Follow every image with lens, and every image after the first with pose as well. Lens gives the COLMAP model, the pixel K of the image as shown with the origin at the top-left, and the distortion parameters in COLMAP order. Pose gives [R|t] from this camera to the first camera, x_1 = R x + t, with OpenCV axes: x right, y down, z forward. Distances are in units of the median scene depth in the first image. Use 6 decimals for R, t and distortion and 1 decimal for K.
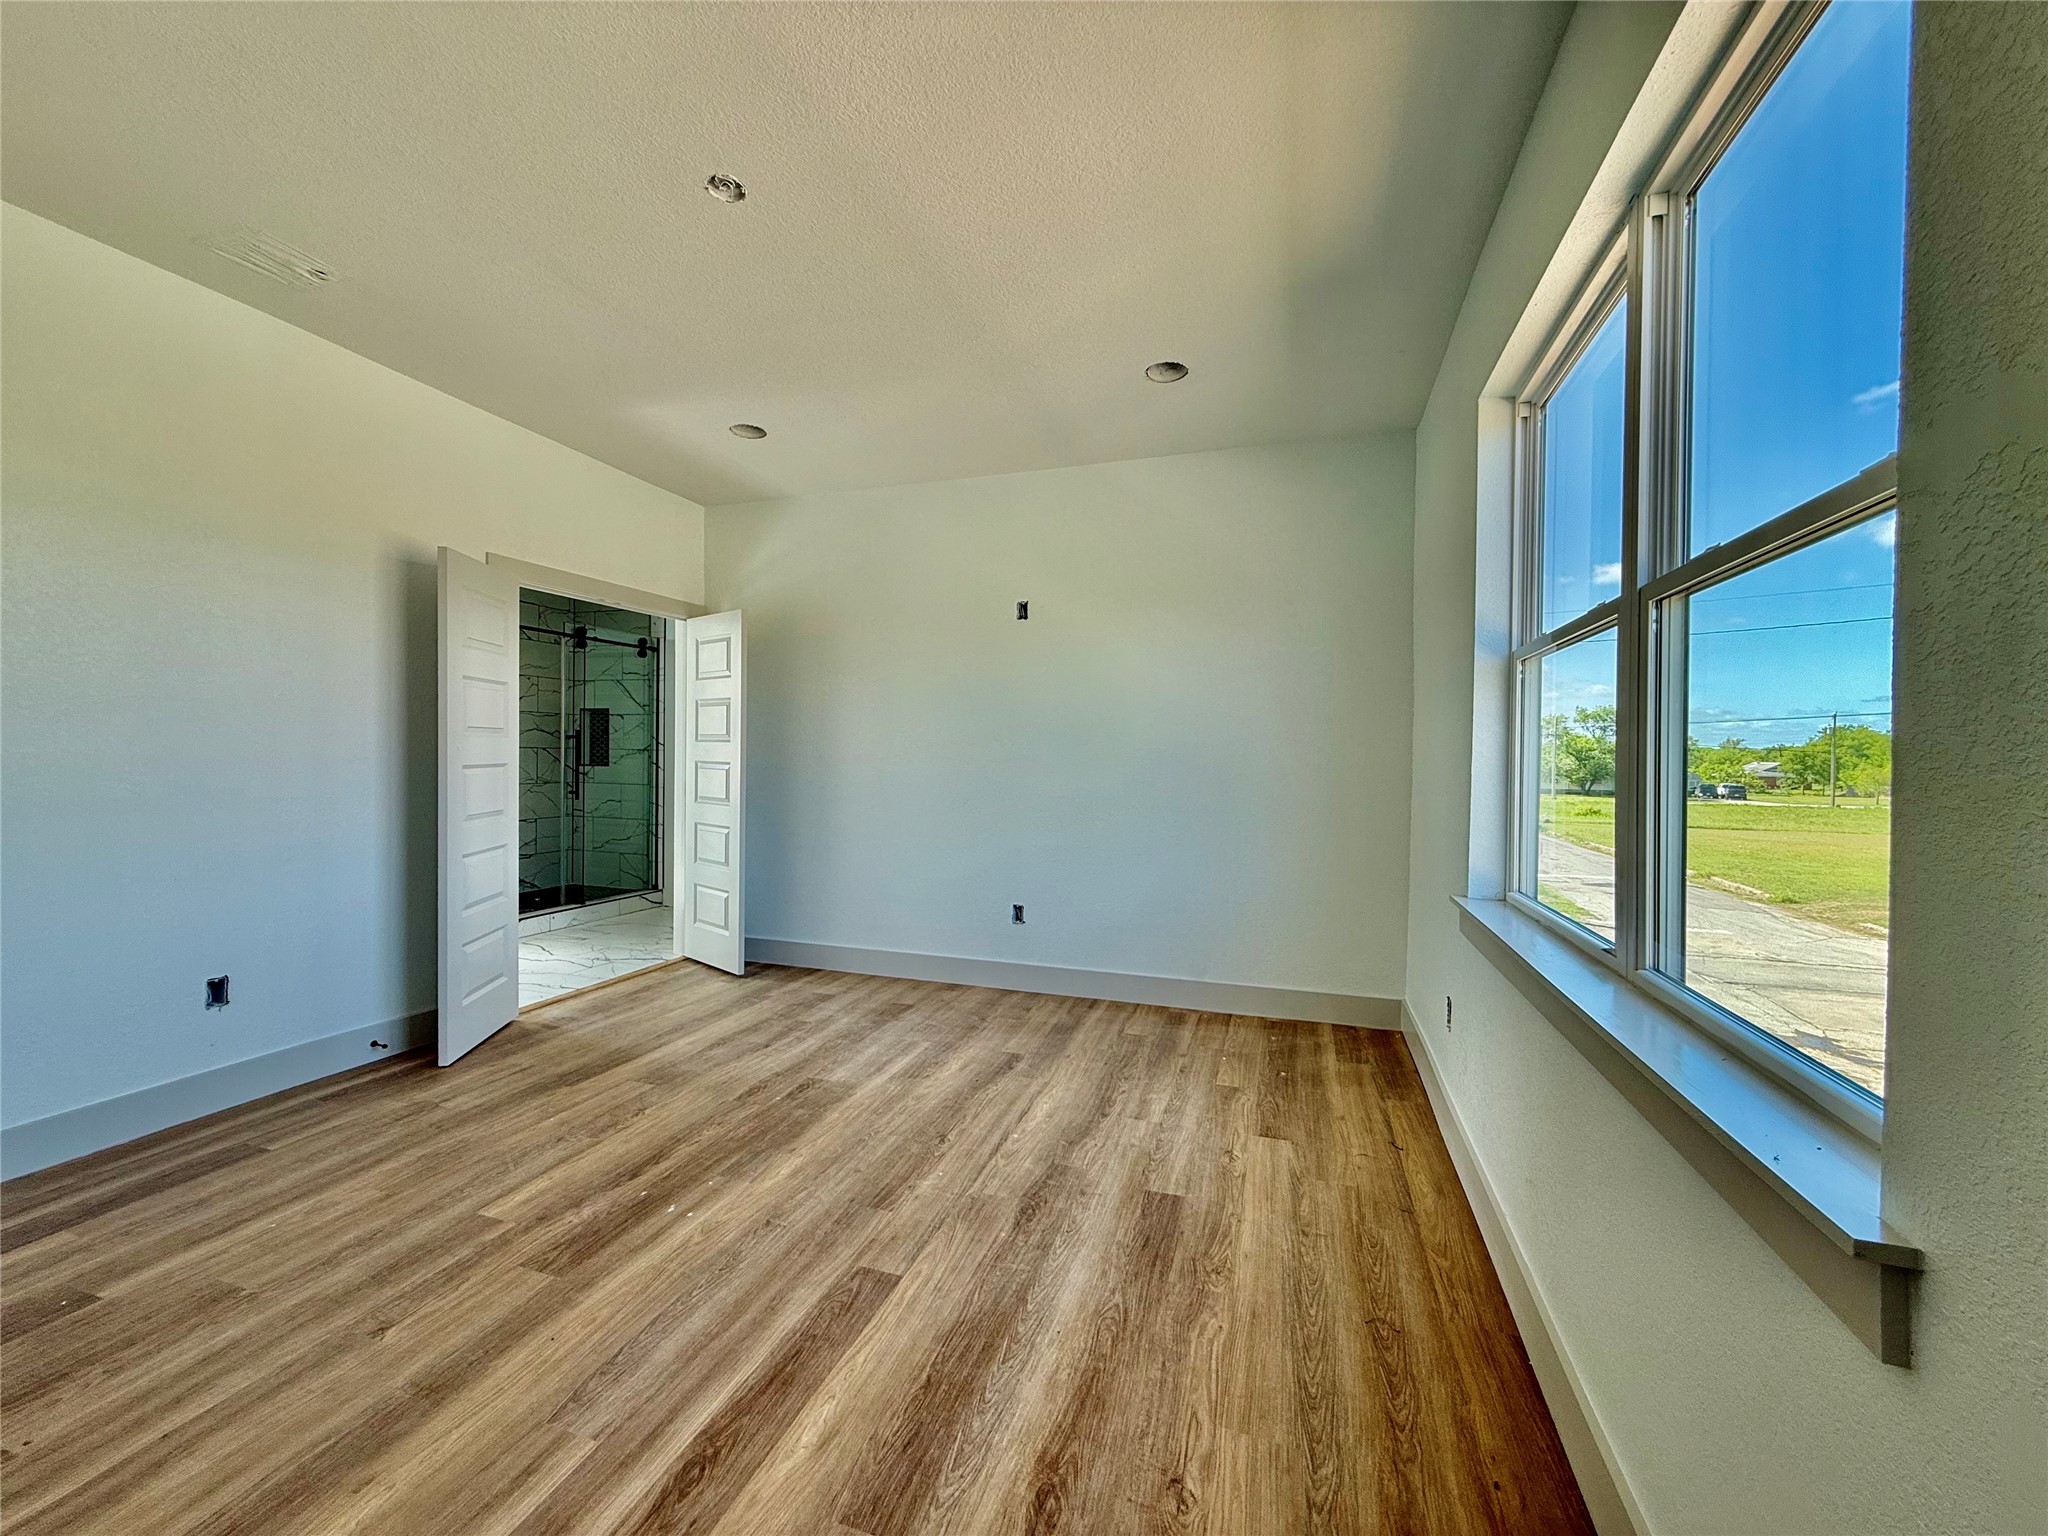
lens RADIAL K [[815.6, 0, 1032.0], [0, 815.6, 764.5], [0, 0, 1]] dist [-0.000338, -0.001225]
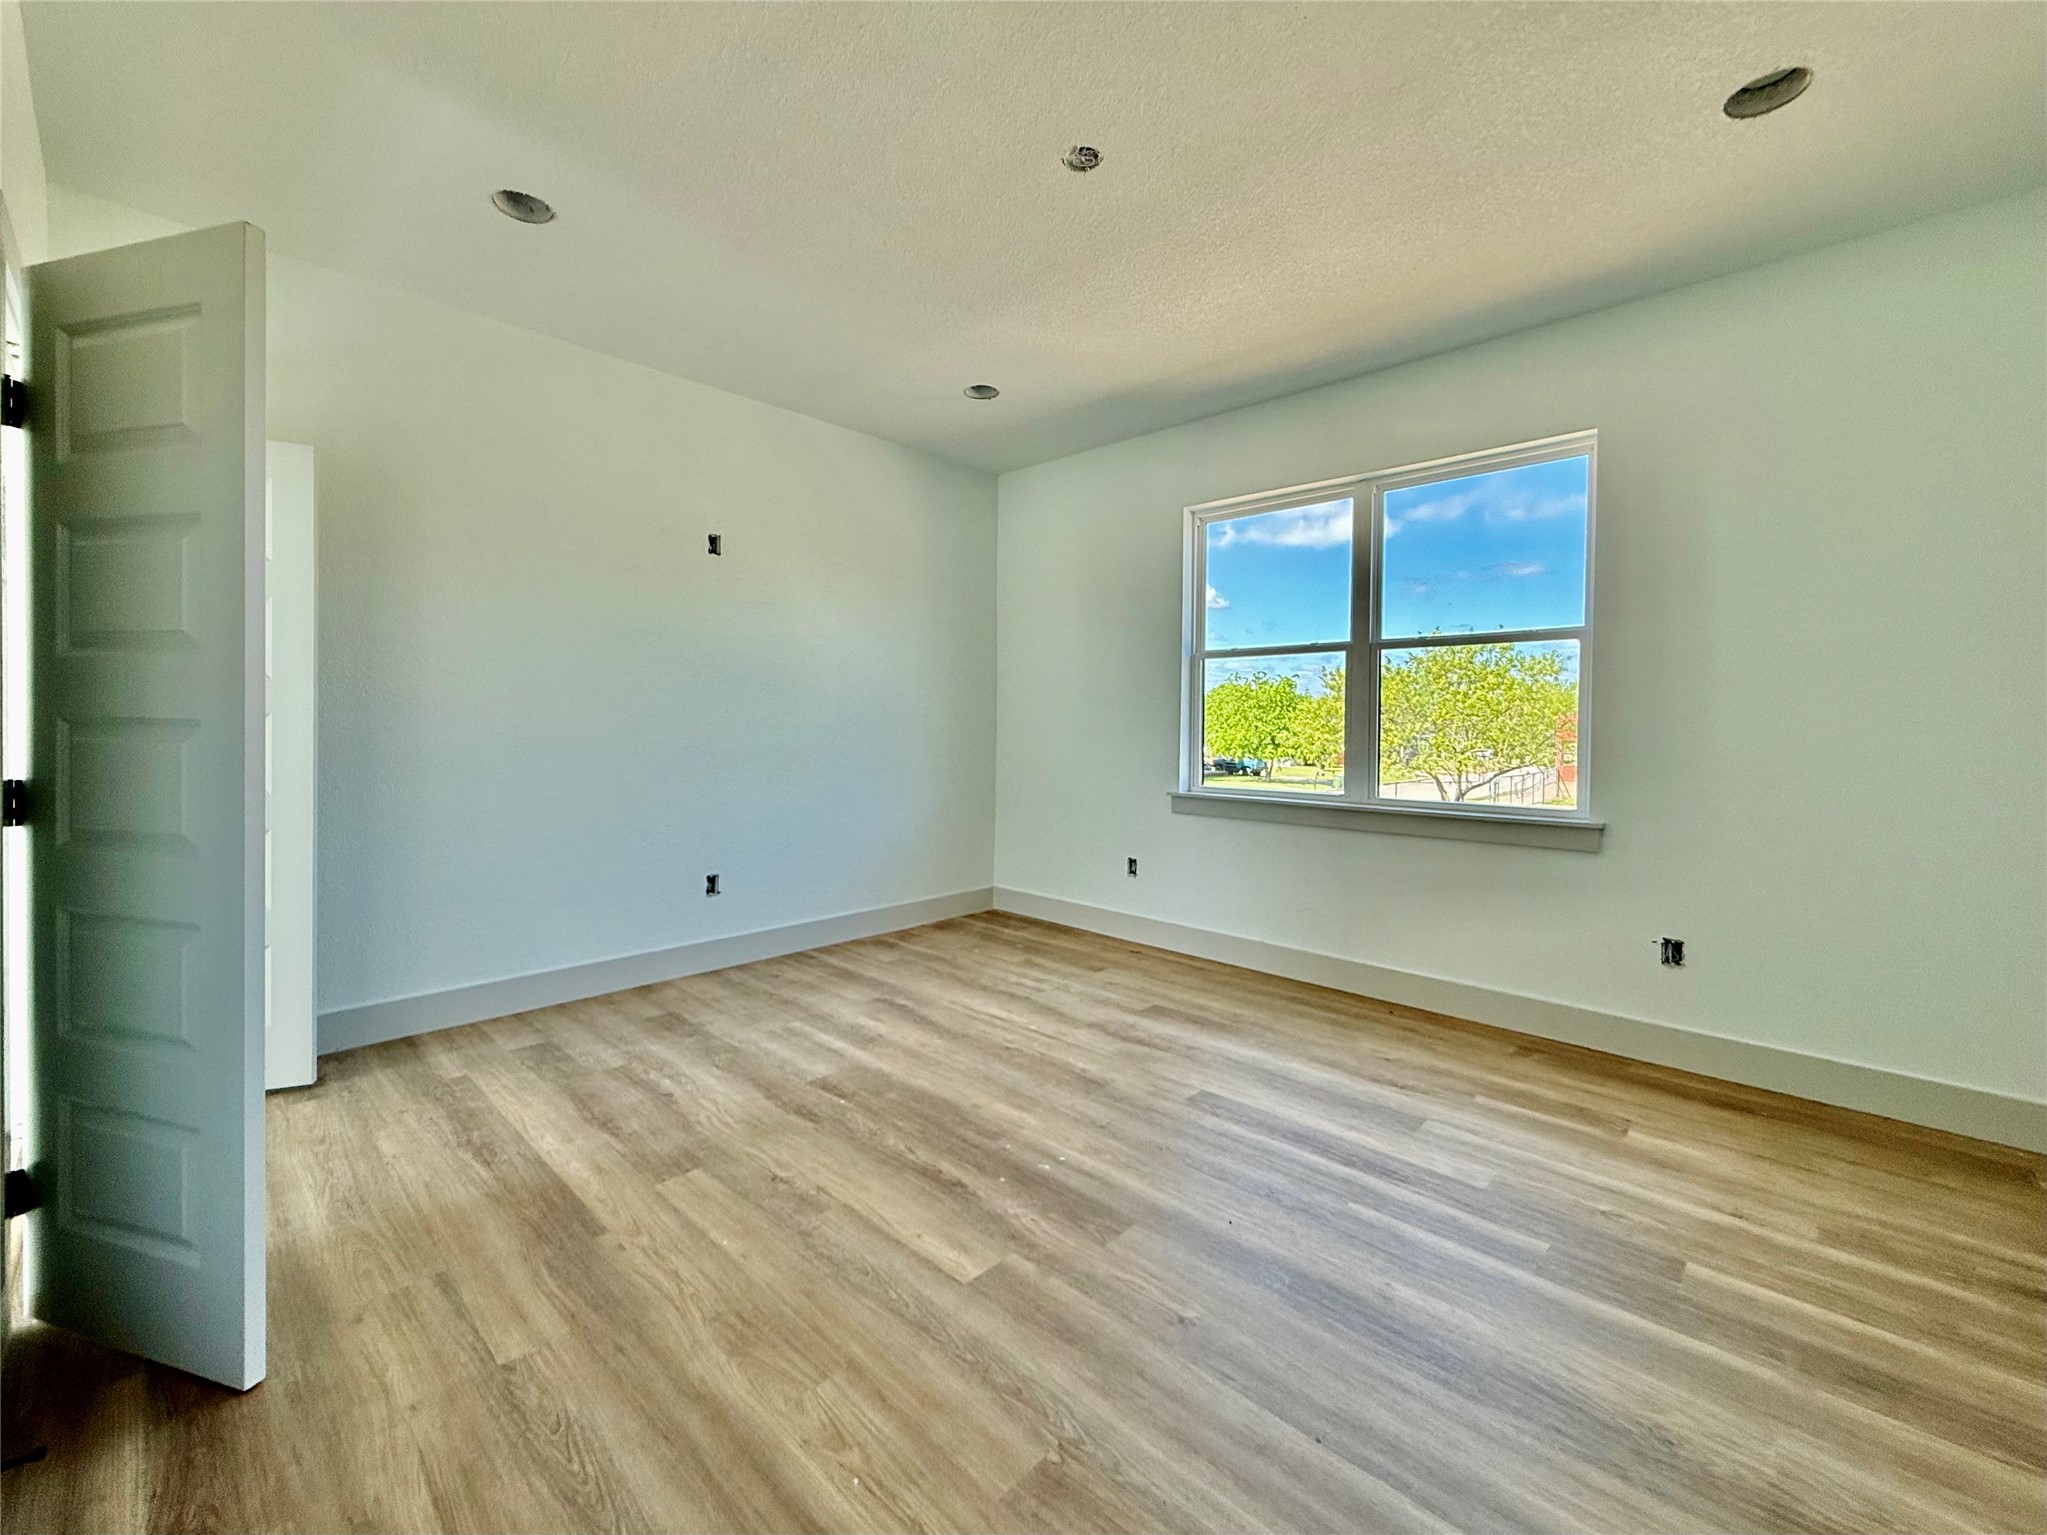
lens RADIAL K [[815.2, 0, 1028.4], [0, 815.2, 771.2], [0, 0, 1]] dist [-0.000338, -0.001225]
pose [[0.435109, -0.063227, 0.898155, -0.975712], [0.002189, 0.997603, 0.069167, -0.005853], [-0.900375, -0.028130, 0.434204, 0.442862]]
